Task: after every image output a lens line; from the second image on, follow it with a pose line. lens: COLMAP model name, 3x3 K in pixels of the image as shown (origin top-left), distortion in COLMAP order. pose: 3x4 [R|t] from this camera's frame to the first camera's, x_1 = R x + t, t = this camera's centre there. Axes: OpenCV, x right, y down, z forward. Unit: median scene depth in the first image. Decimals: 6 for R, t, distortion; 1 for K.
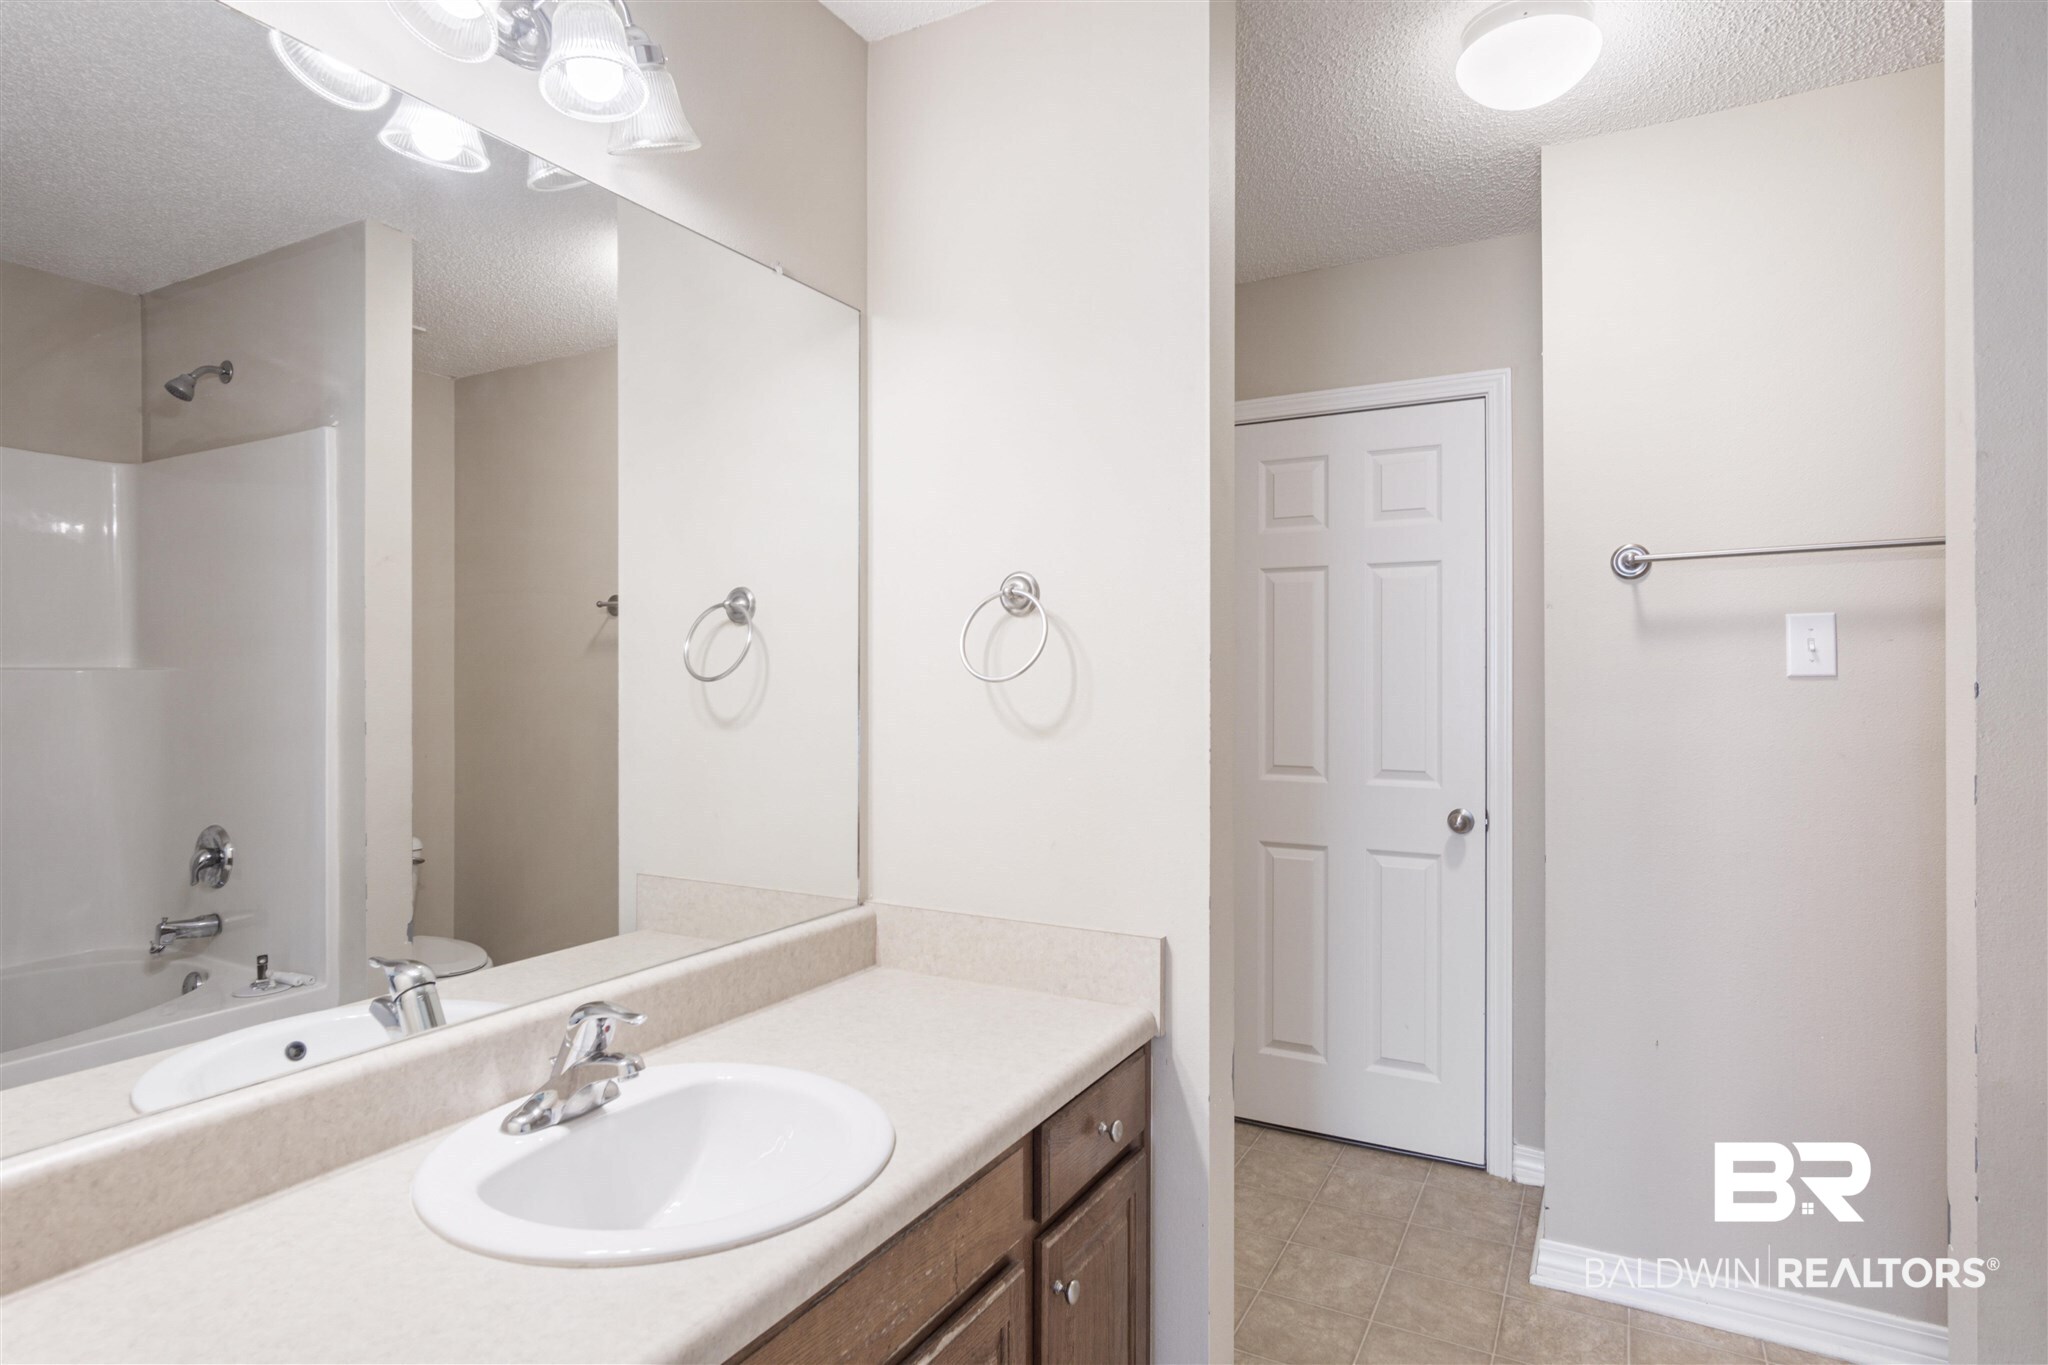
lens RADIAL K [[1095.9, 0, 1027.9], [0, 1095.9, 679.8], [0, 0, 1]] dist [-0.008428, 0.003586]
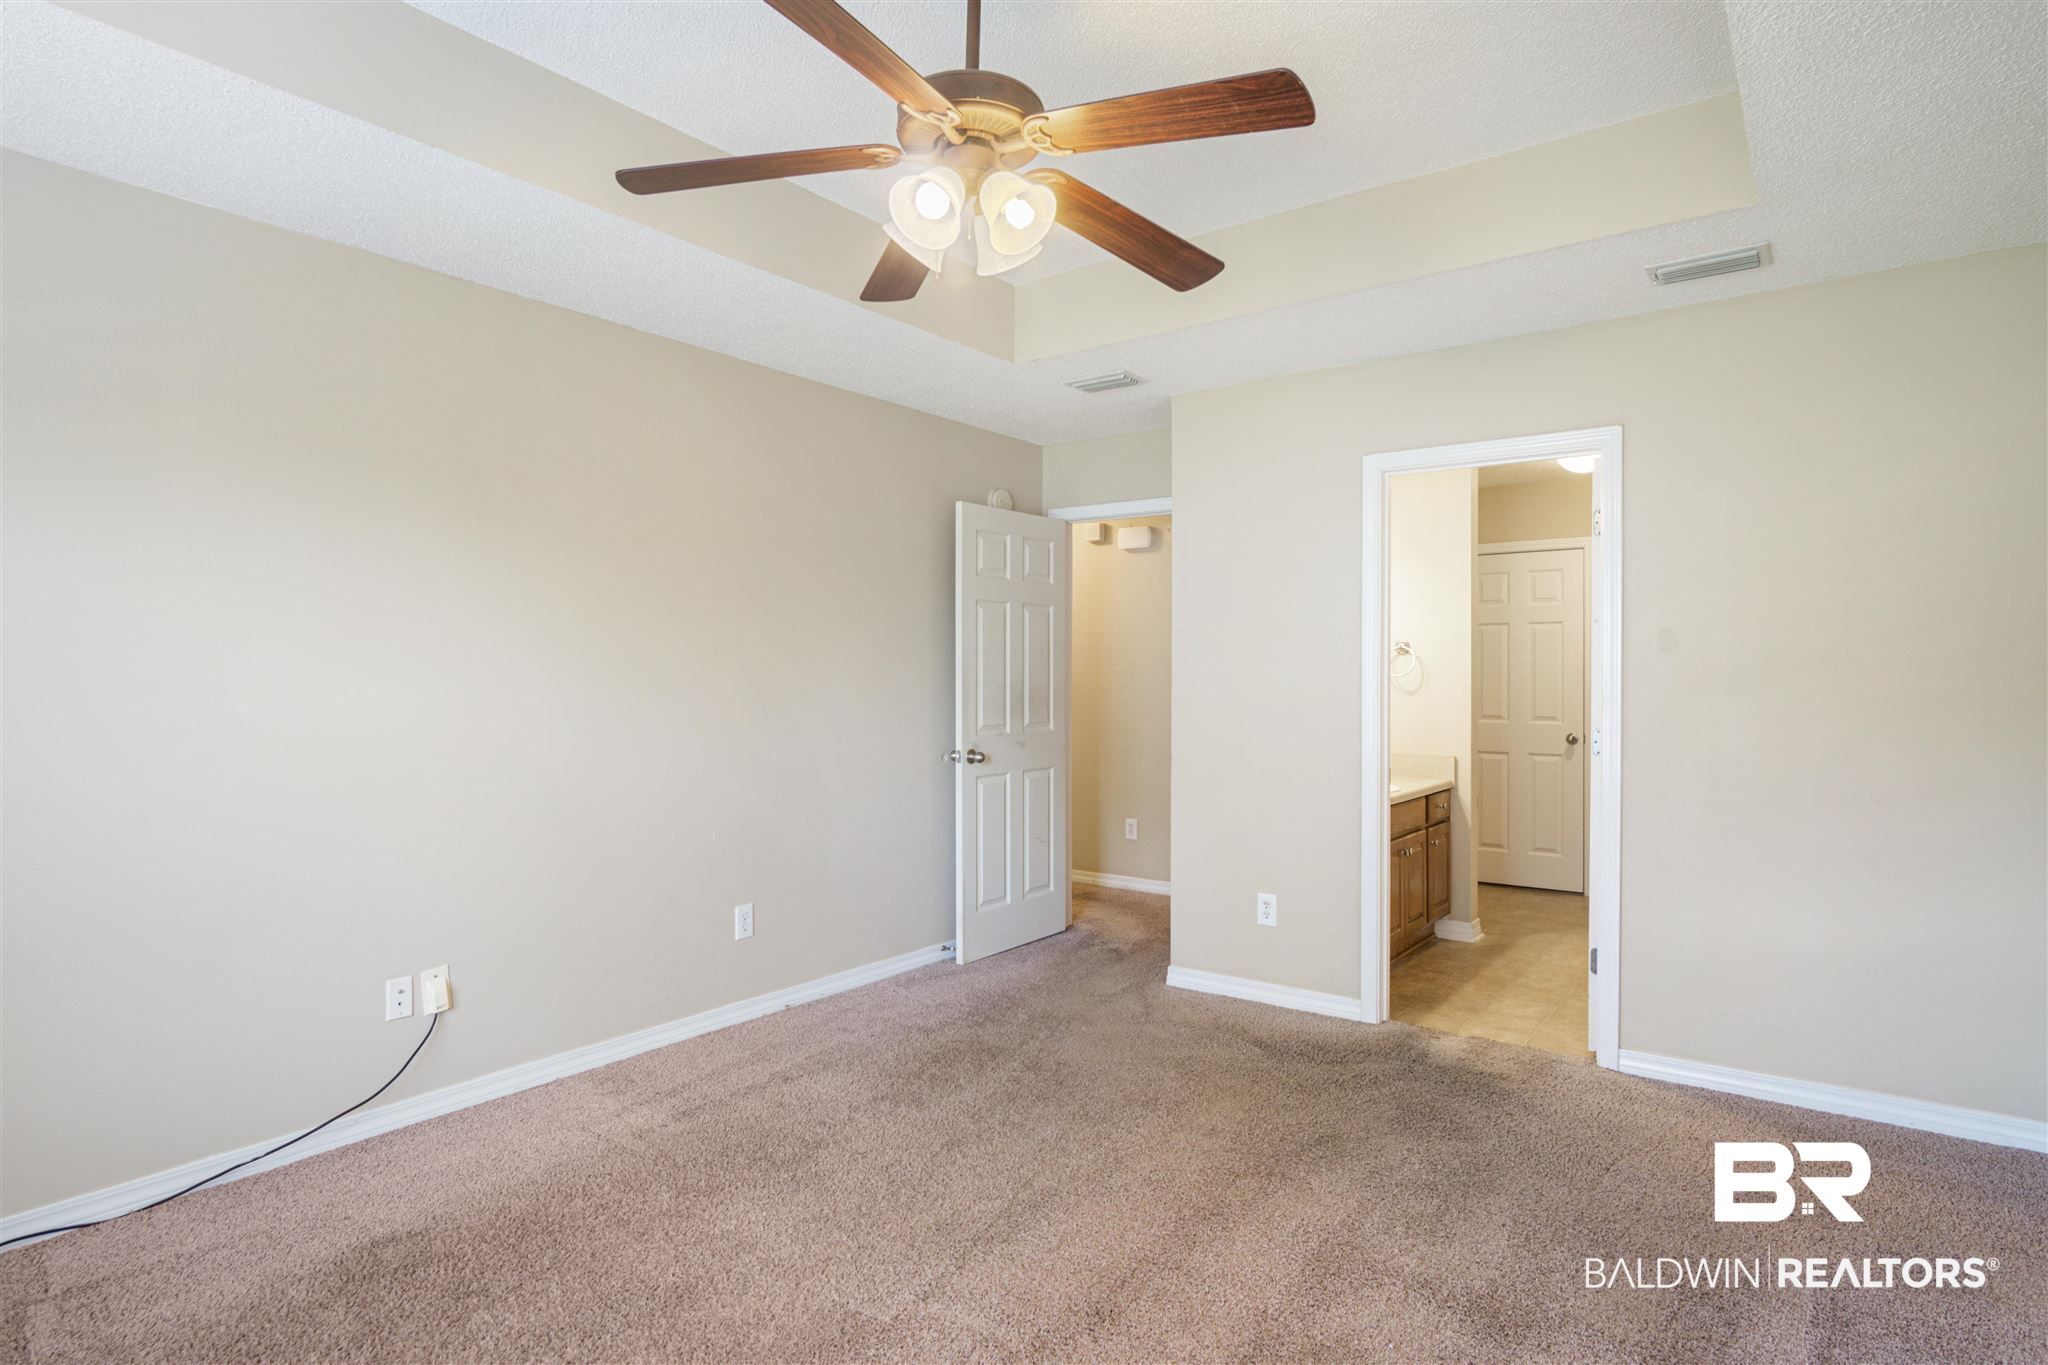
lens RADIAL K [[1095.9, 0, 1023.7], [0, 1095.9, 668.8], [0, 0, 1]] dist [-0.008428, 0.003586]
pose [[0.988832, 0.000054, -0.149033, -0.375017], [-0.000777, 0.999988, -0.004792, -0.002704], [0.149031, 0.004854, 0.988821, -1.362533]]
